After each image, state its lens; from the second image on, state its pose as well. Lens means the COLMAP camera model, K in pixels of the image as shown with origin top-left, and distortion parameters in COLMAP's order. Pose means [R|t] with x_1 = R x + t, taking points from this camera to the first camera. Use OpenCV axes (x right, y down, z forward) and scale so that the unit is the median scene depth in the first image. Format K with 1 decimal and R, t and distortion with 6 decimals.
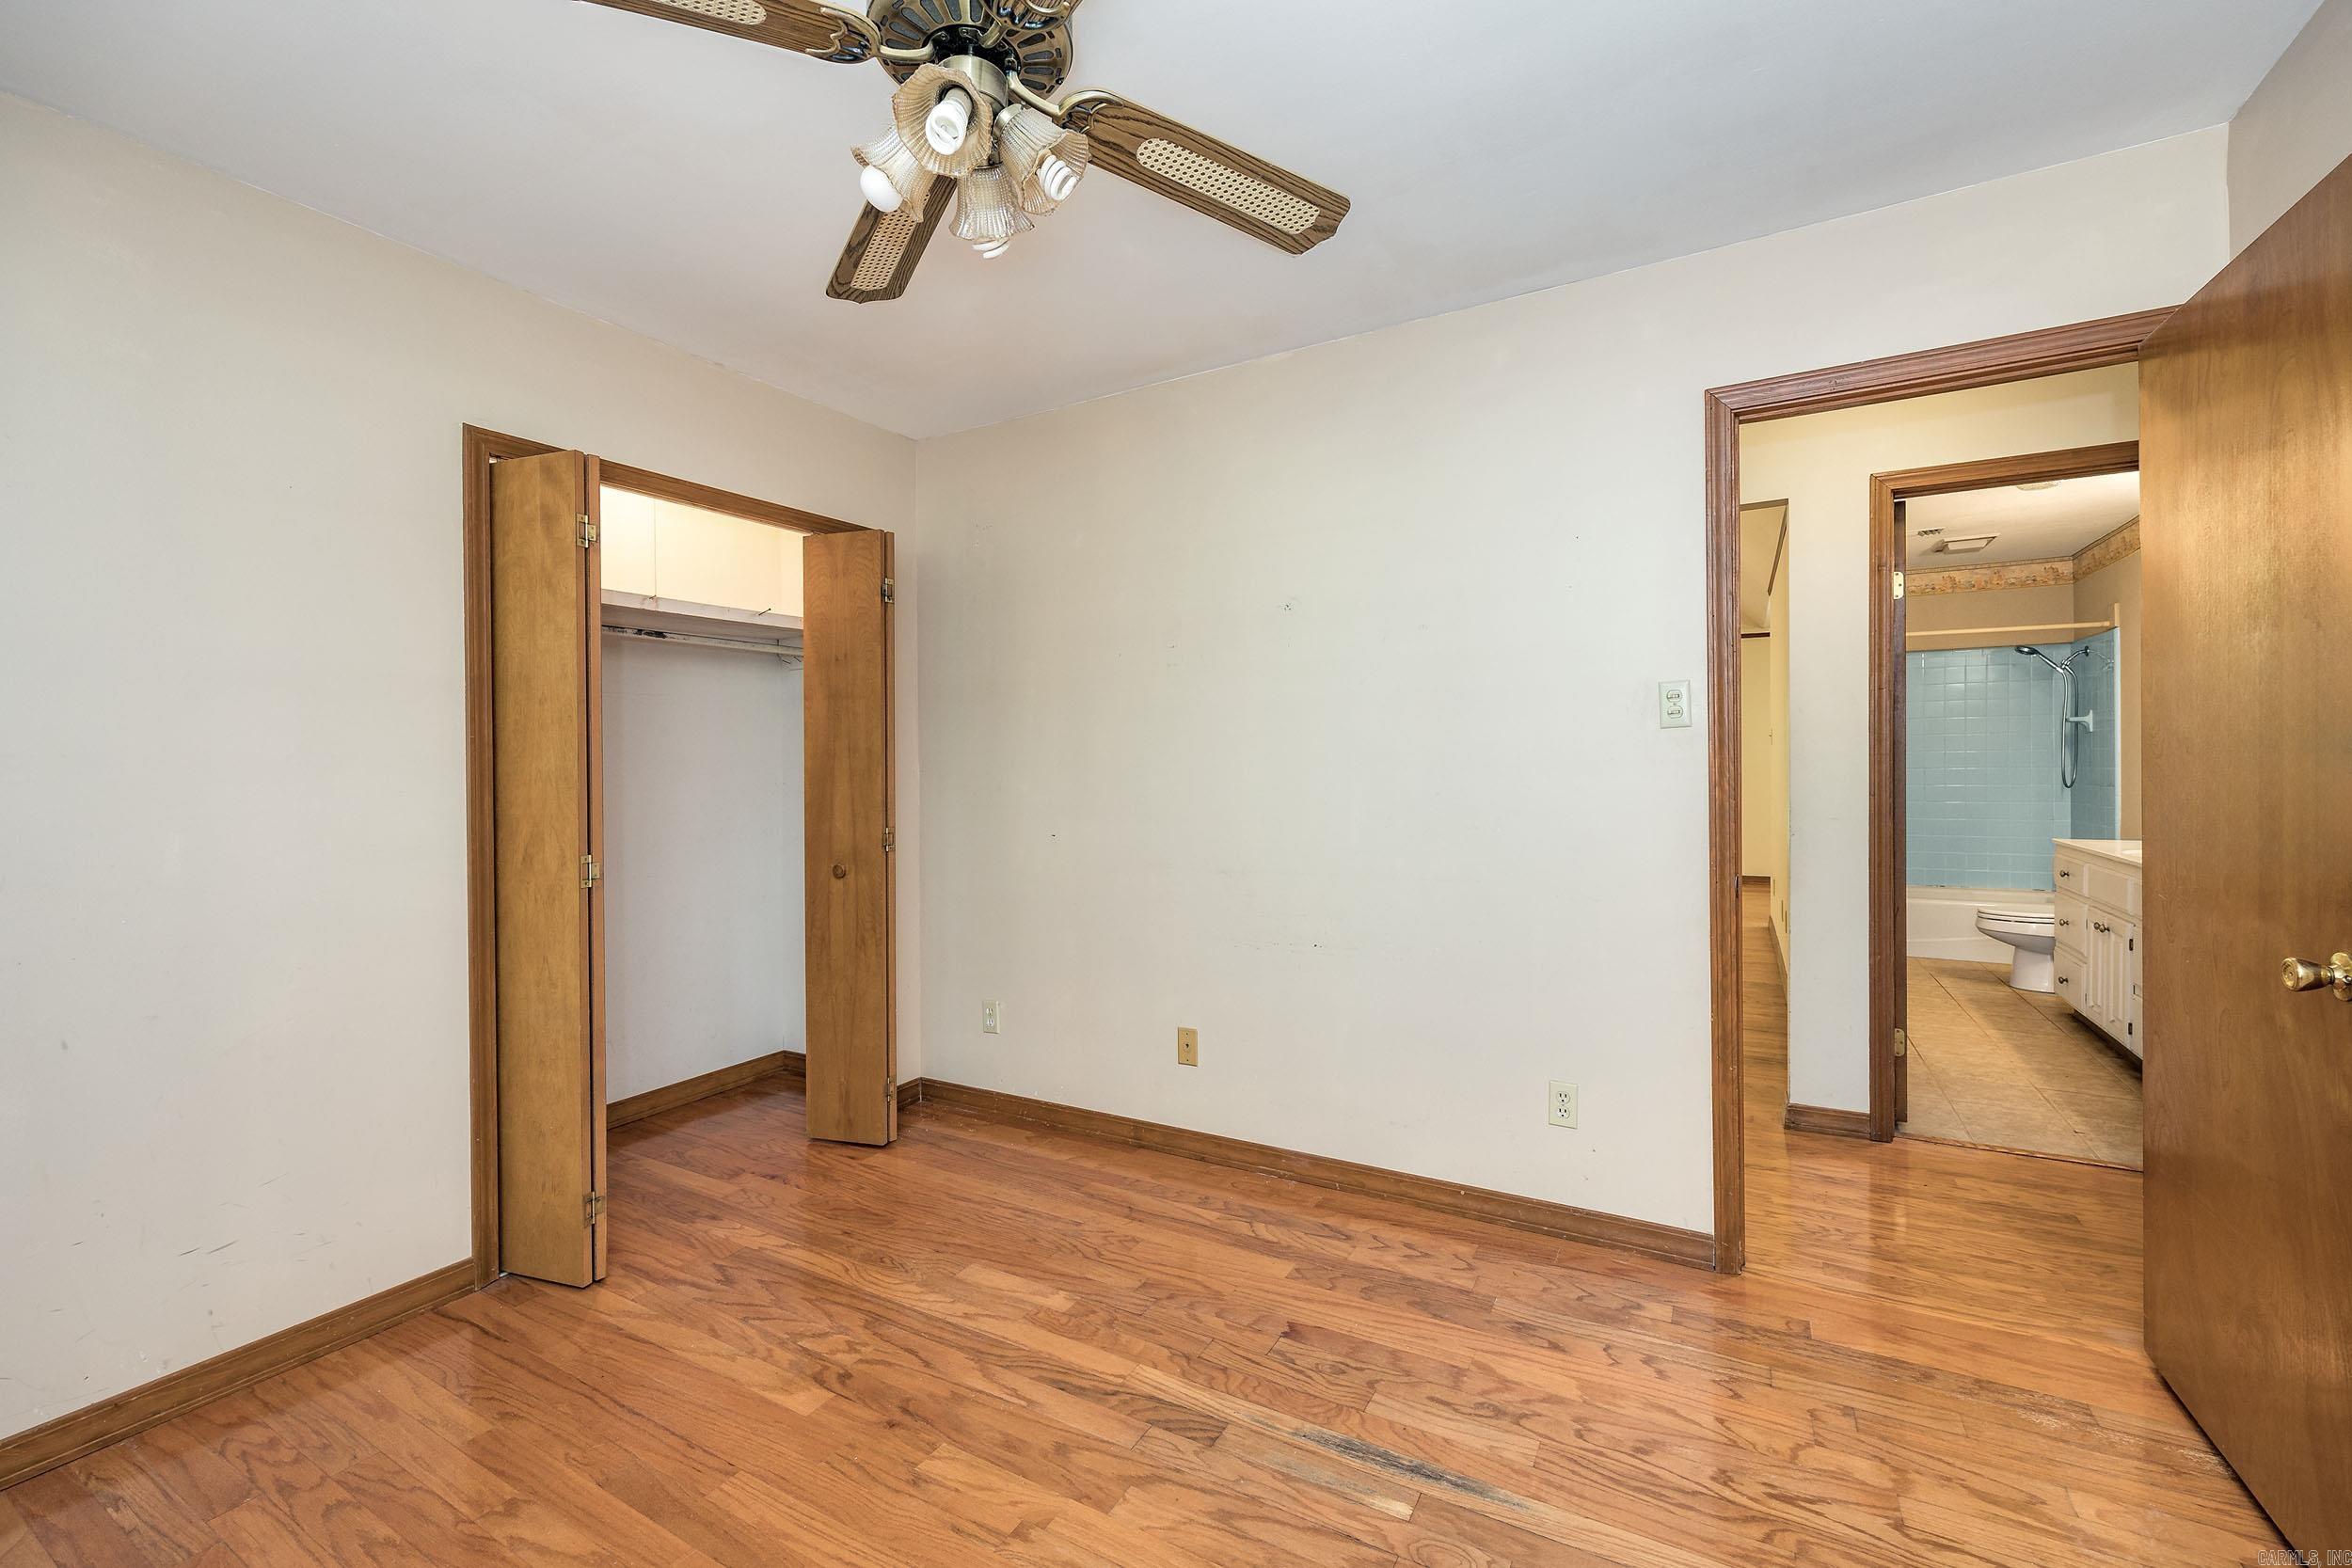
lens RADIAL K [[952.8, 0, 1201.2], [0, 952.8, 775.9], [0, 0, 1]] dist [0.001442, -0.000421]
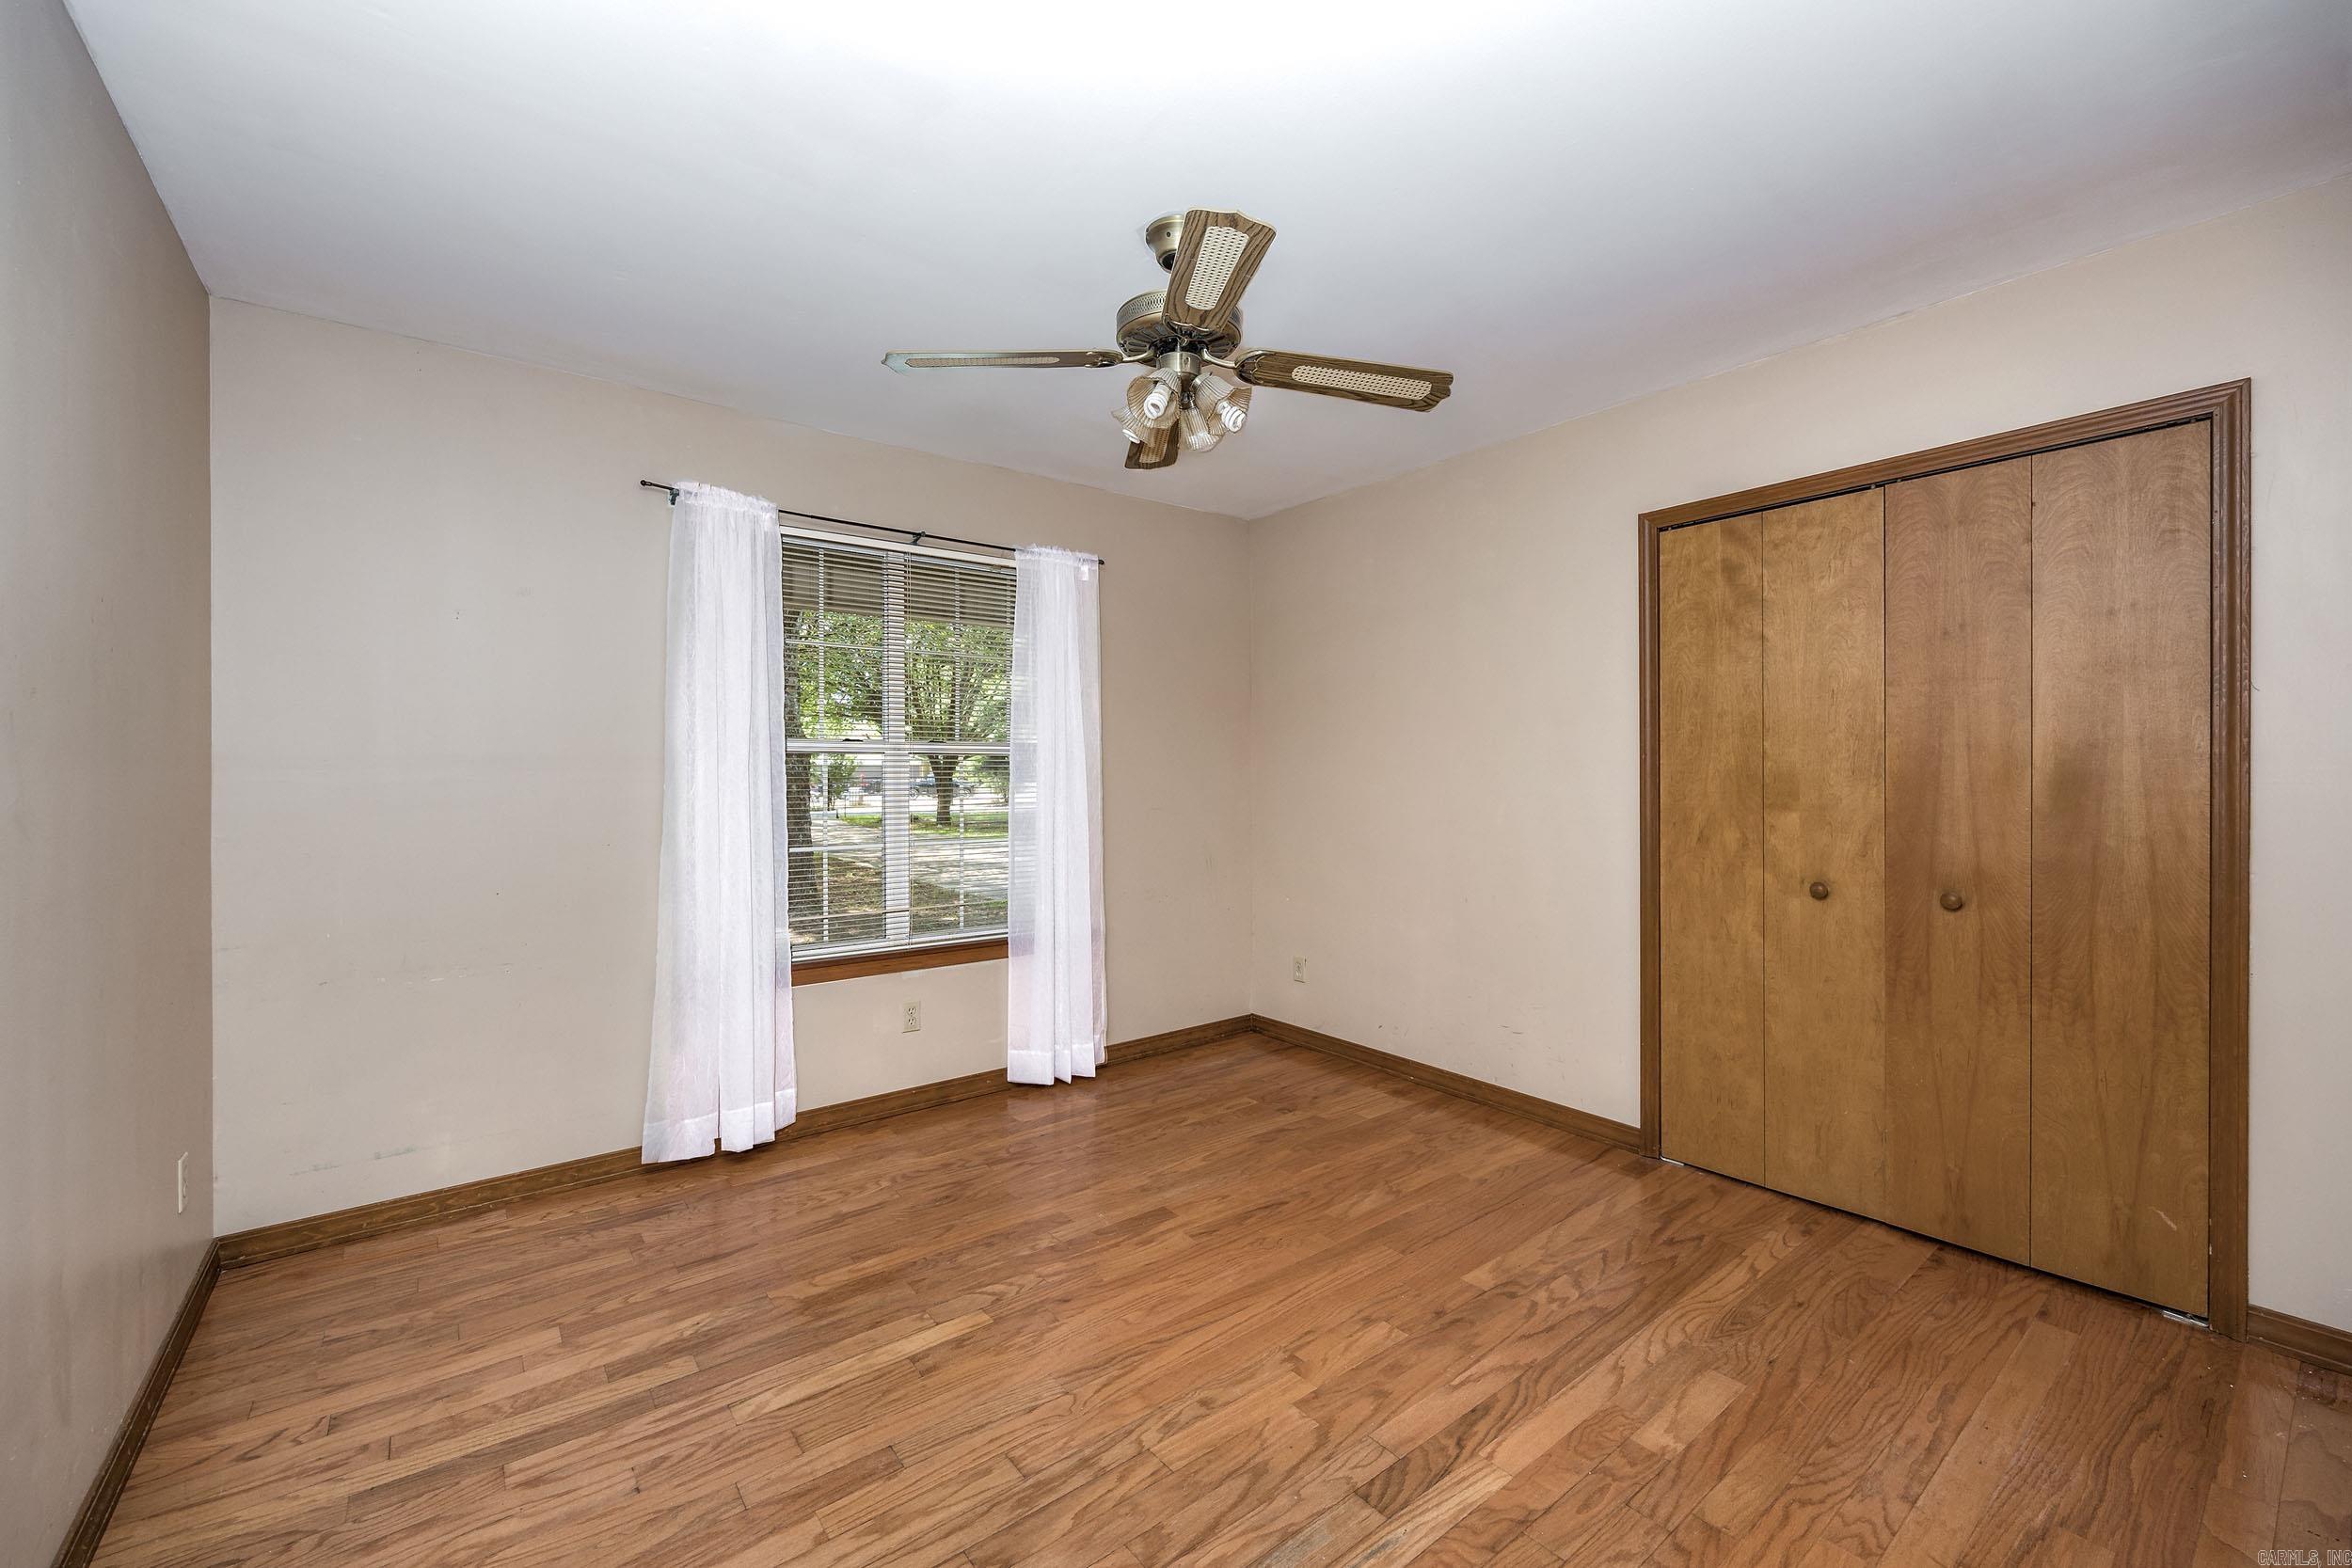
lens RADIAL K [[952.8, 0, 1201.2], [0, 952.8, 775.9], [0, 0, 1]] dist [0.001442, -0.000421]
pose [[-0.376104, 0.015108, -0.926454, 0.873445], [0.003915, 0.999884, 0.014716, -0.024406], [0.926569, 0.001908, -0.376119, 1.130482]]
